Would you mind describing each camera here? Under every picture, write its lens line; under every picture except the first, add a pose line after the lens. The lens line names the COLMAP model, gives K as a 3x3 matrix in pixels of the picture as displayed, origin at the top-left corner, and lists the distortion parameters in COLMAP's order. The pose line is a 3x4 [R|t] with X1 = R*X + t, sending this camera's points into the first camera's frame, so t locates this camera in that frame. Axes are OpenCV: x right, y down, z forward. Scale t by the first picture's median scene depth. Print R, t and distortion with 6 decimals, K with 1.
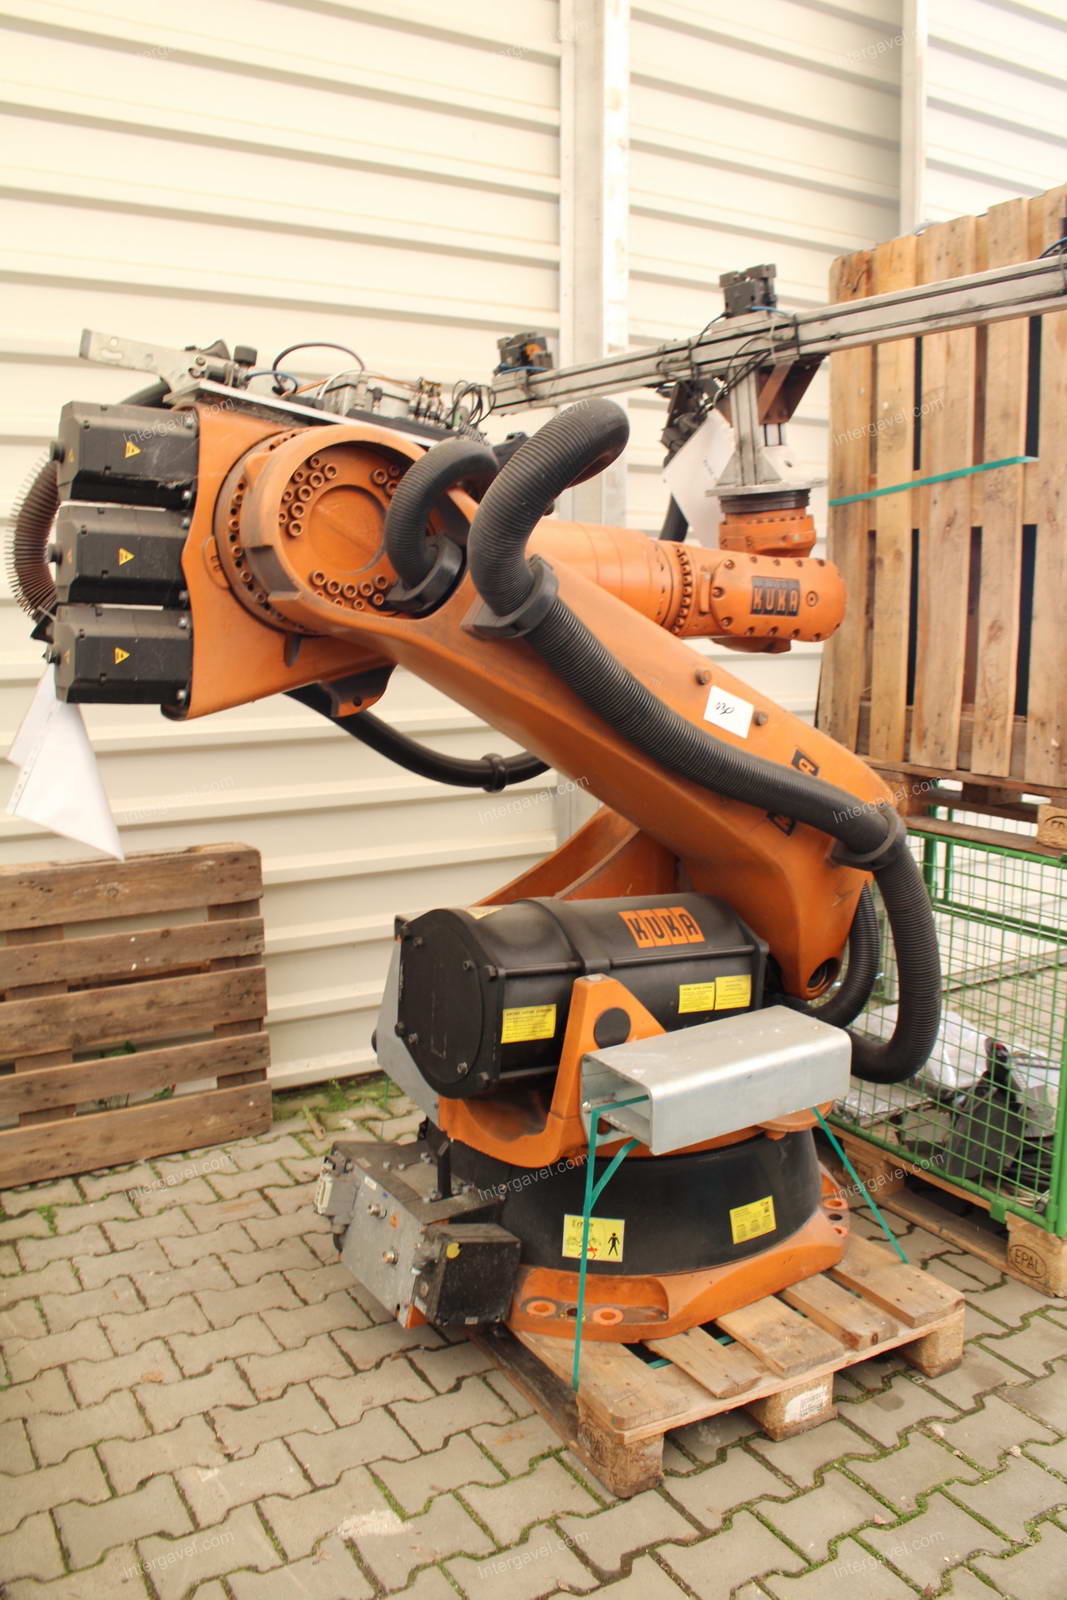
lens RADIAL K [[1305.8, 0, 533.5], [0, 1305.8, 800.0], [0, 0, 1]] dist [-0.155514, 0.125879]
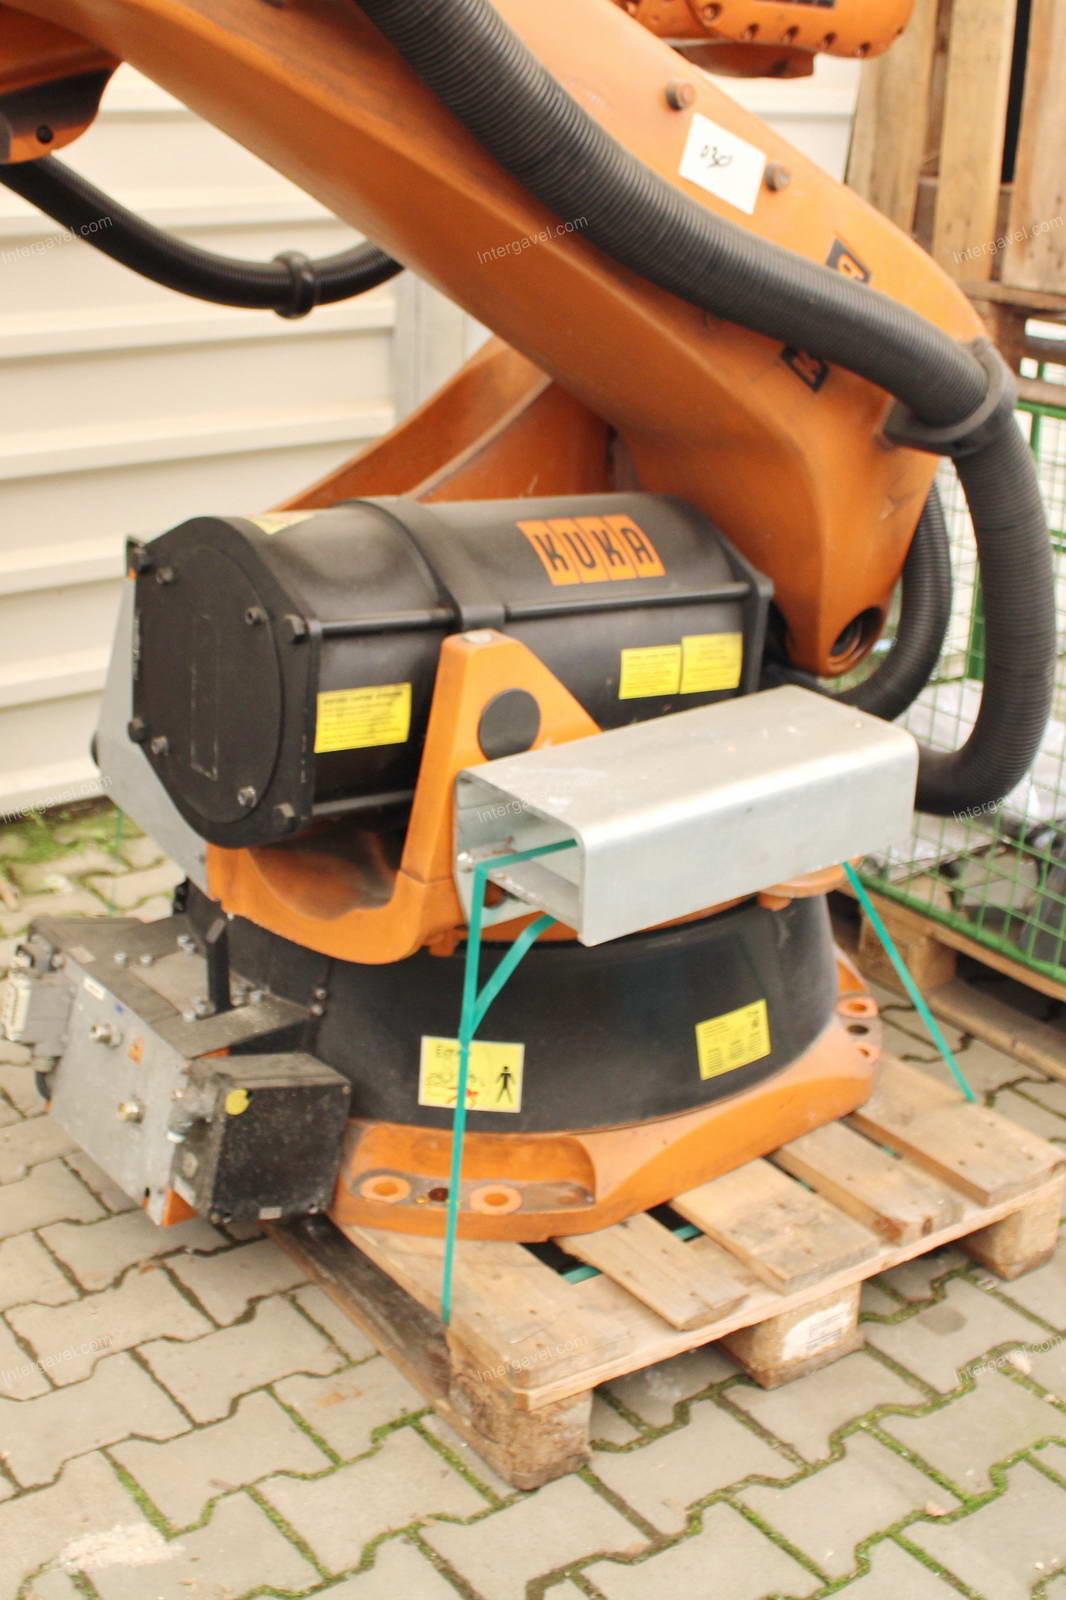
lens RADIAL K [[2023.3, 0, 533.0], [0, 2023.3, 800.0], [0, 0, 1]] dist [-0.177519, 0.122616]
pose [[0.995882, -0.009660, 0.090140, -0.008451], [-0.009609, 0.977458, 0.210910, 0.017611], [-0.090145, -0.210908, 0.973341, 0.110781]]
